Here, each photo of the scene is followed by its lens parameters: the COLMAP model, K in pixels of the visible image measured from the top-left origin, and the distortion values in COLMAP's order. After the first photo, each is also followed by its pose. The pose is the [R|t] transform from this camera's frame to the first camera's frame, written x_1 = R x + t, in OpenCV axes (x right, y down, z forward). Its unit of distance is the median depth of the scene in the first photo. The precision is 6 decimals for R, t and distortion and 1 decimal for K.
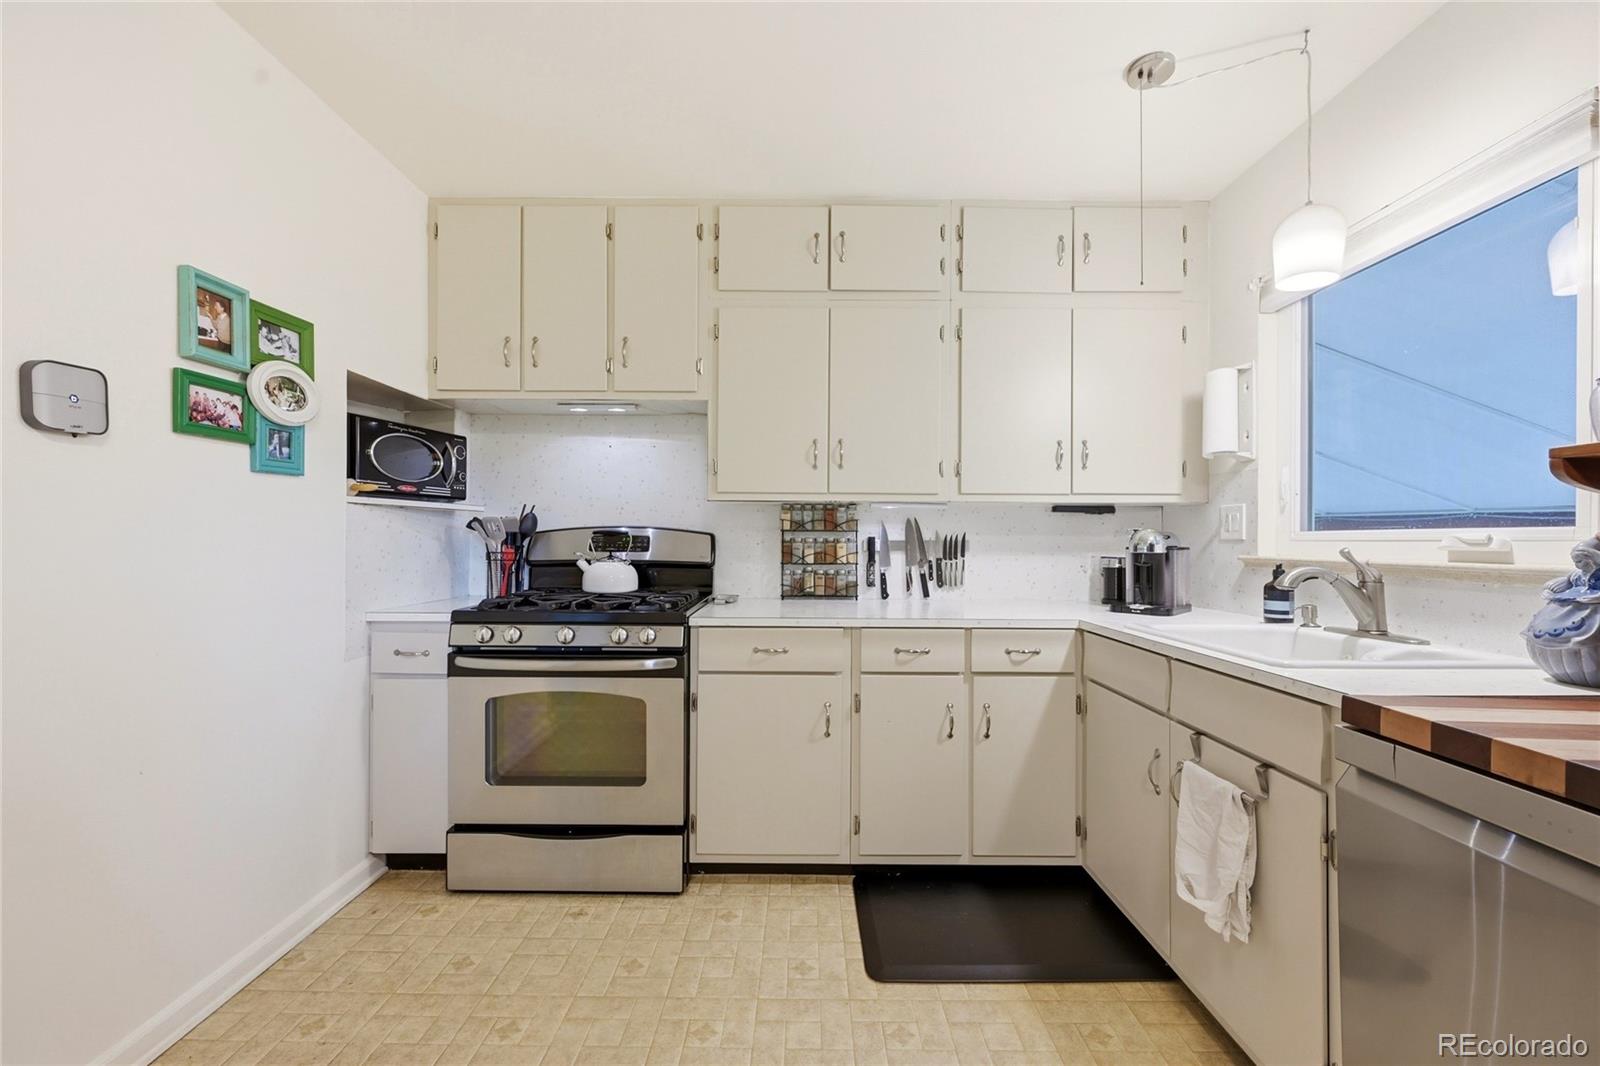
lens RADIAL K [[632.9, 0, 806.4], [0, 632.9, 533.6], [0, 0, 1]] dist [0.000825, 0.000167]
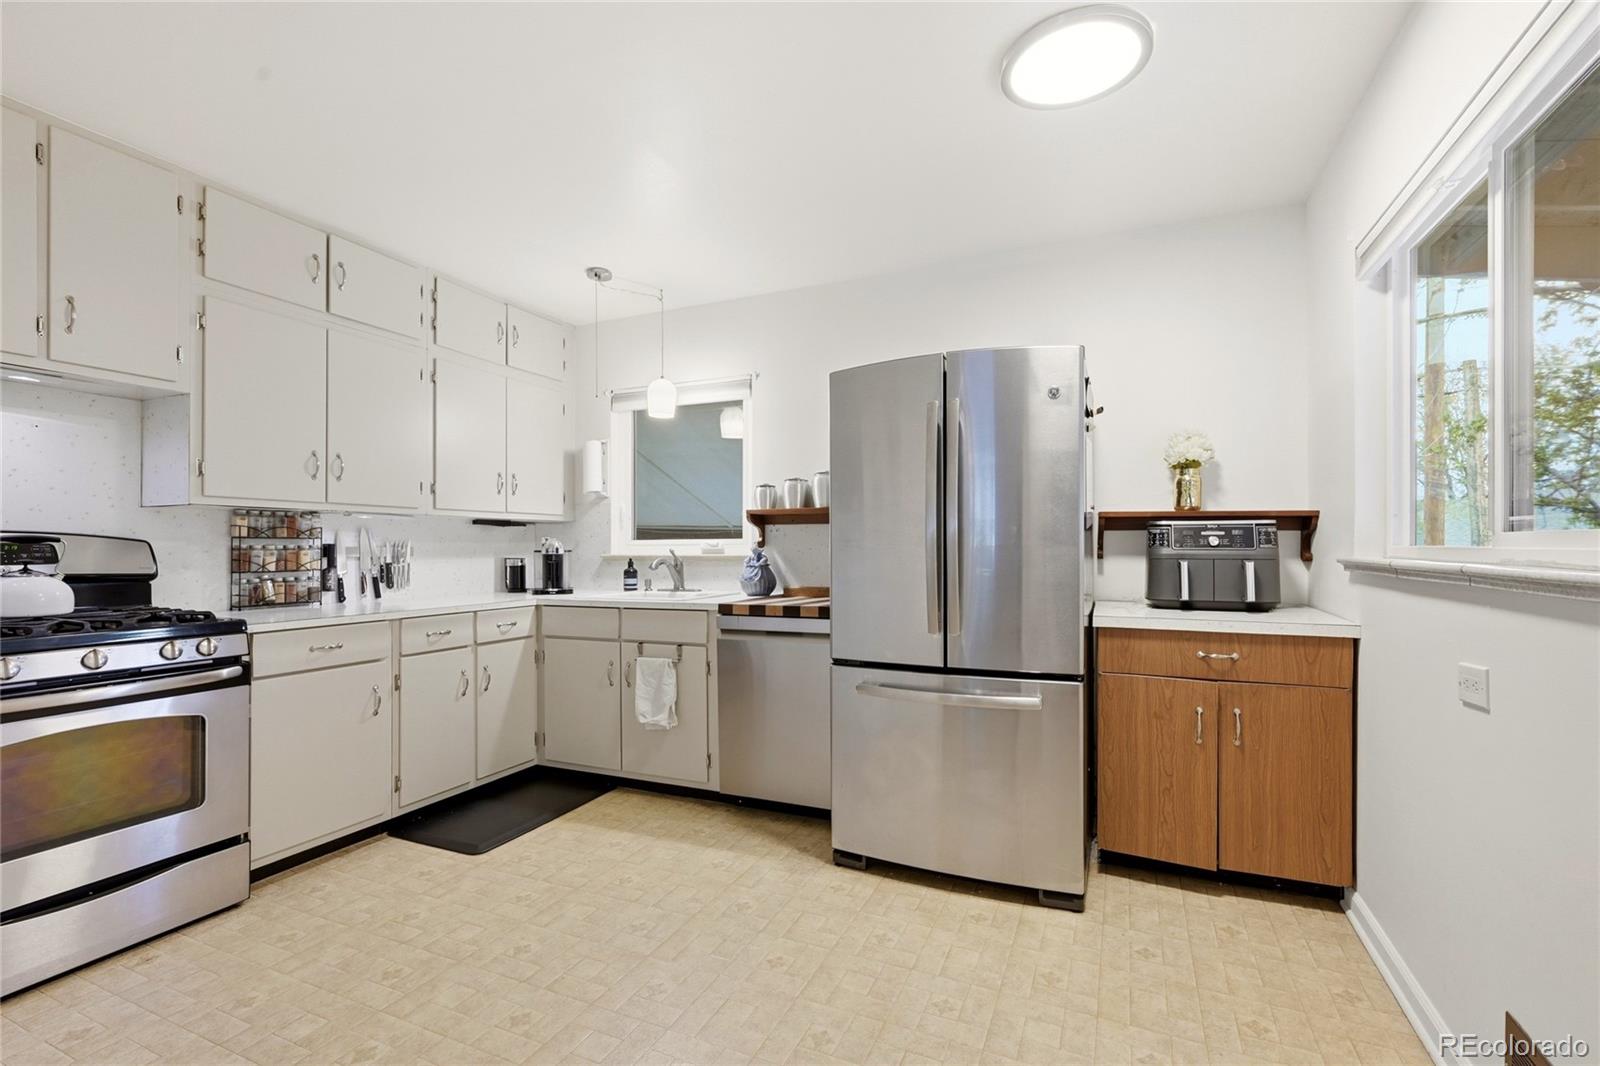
lens RADIAL K [[715.1, 0, 800.4], [0, 715.1, 545.4], [0, 0, 1]] dist [0.001062, 0.000340]
pose [[0.408766, -0.003993, 0.912630, -0.784677], [-0.001717, 0.999985, 0.005144, 0.000295], [-0.912638, -0.003670, 0.408753, -0.233363]]
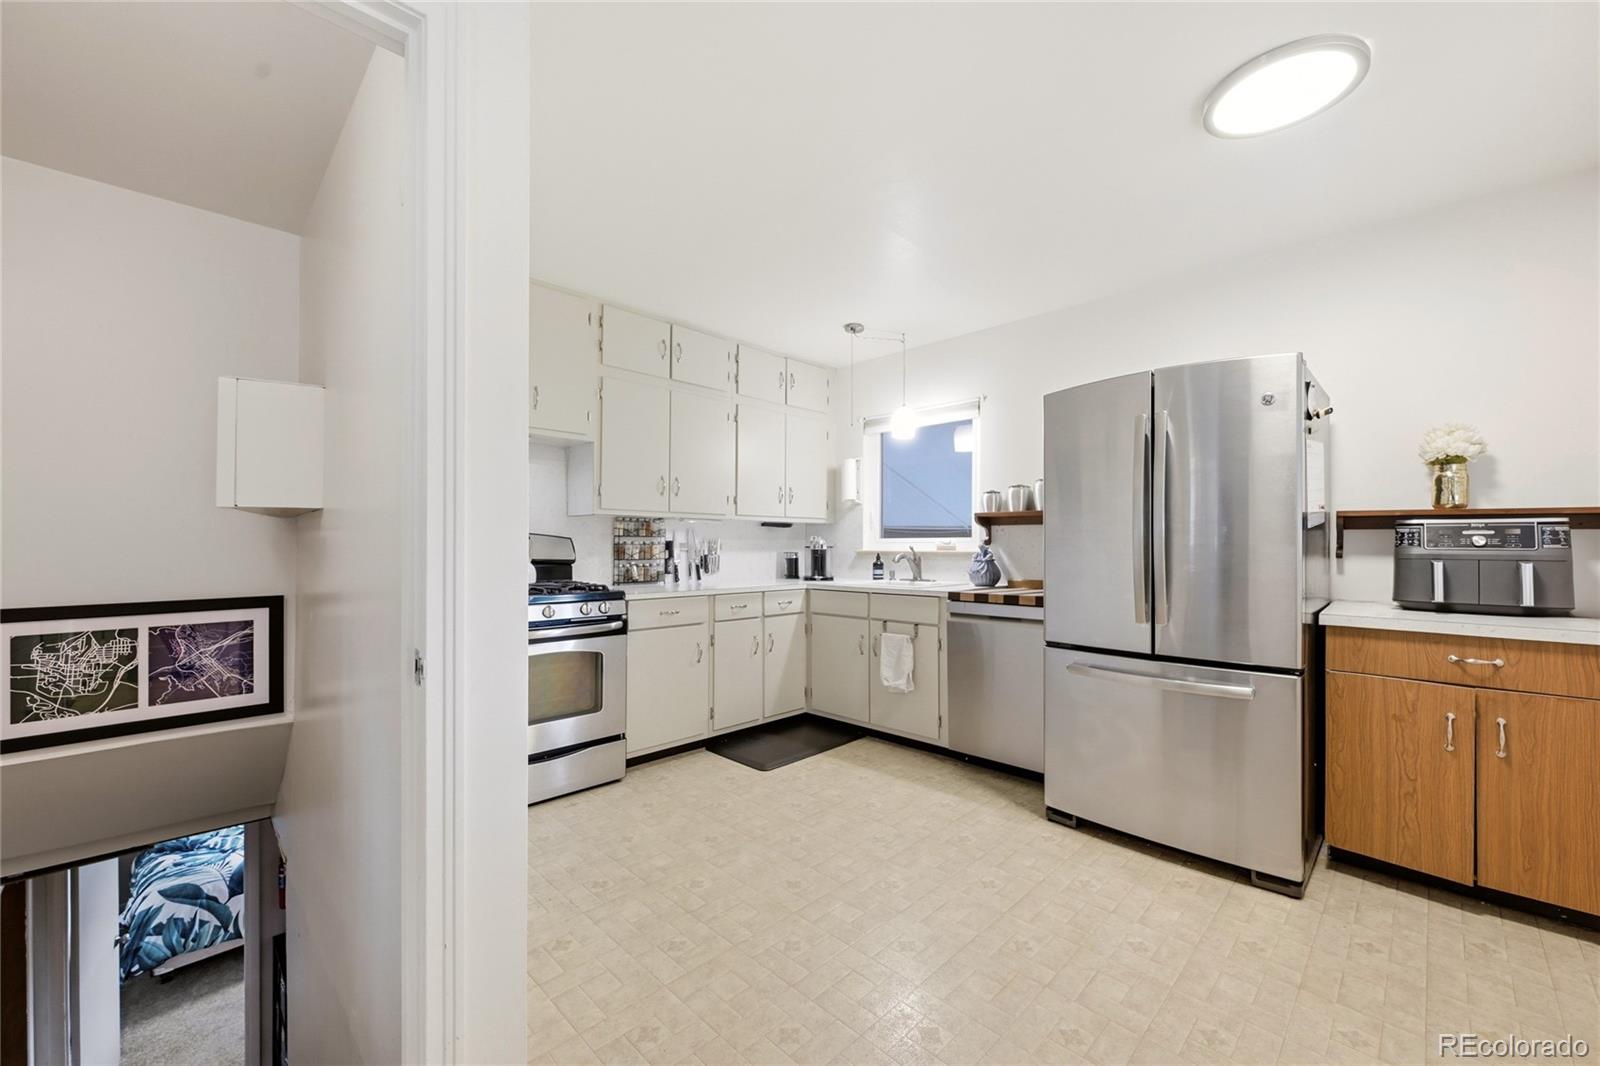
lens RADIAL K [[629.6, 0, 802.3], [0, 629.6, 539.0], [0, 0, 1]] dist [0.000363, 0.000120]
pose [[0.704634, 0.003677, 0.709561, -0.865747], [-0.004645, 0.999989, -0.000569, 0.000708], [-0.709556, -0.002895, 0.704643, -0.313662]]
